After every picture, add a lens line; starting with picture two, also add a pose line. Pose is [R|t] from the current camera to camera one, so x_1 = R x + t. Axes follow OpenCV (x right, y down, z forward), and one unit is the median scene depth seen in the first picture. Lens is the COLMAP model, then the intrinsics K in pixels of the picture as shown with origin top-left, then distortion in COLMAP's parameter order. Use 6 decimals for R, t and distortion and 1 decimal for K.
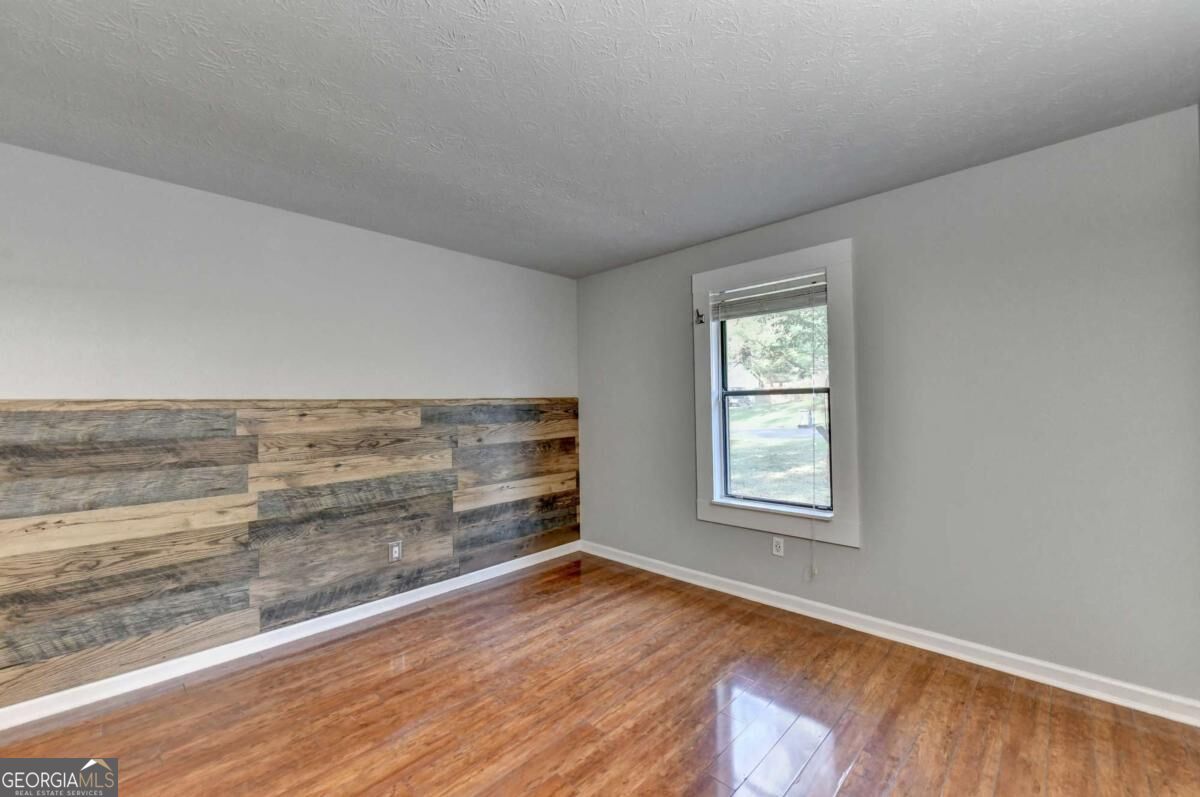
lens RADIAL K [[489.4, 0, 600.0], [0, 489.4, 398.5], [0, 0, 1]] dist [-0.000921, -0.001054]
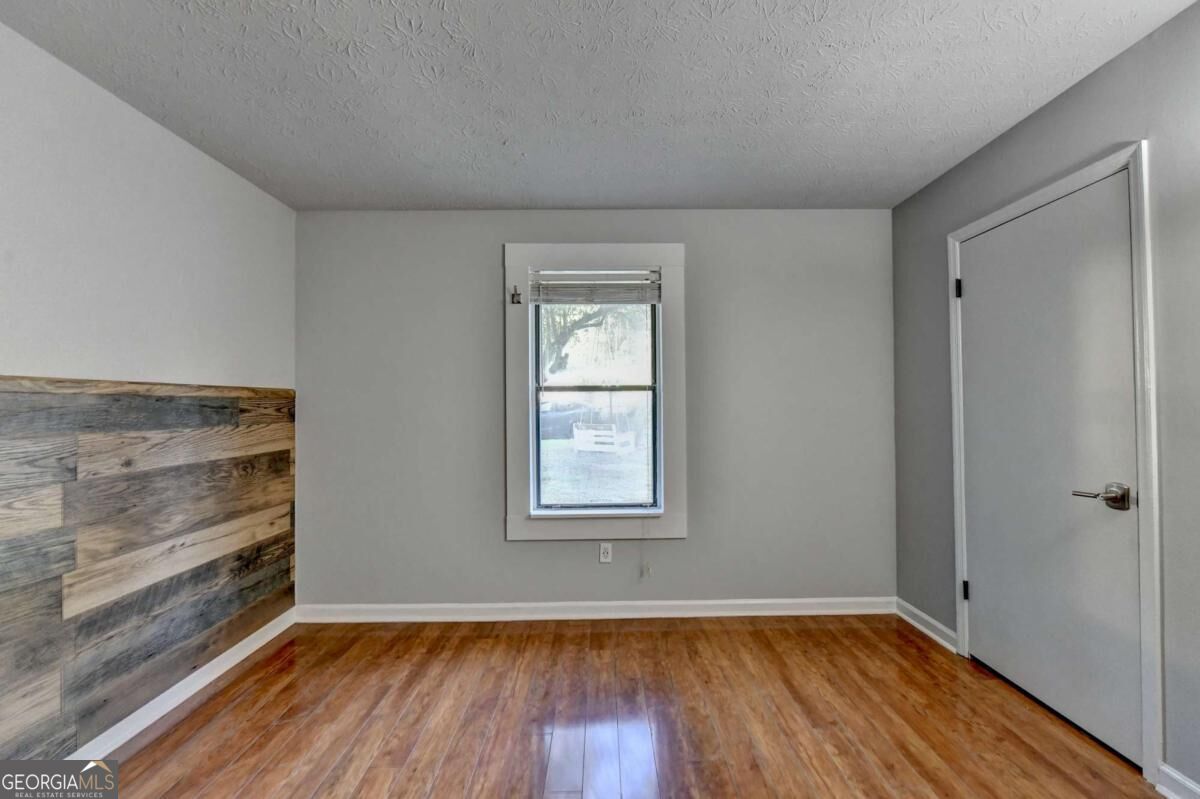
lens RADIAL K [[489.4, 0, 600.0], [0, 489.4, 399.5], [0, 0, 1]] dist [-0.000921, -0.001054]
pose [[0.703480, 0.022960, 0.710344, -0.269403], [-0.011210, 0.999712, -0.021211, 0.024700], [-0.710626, 0.006958, 0.703535, 0.296574]]
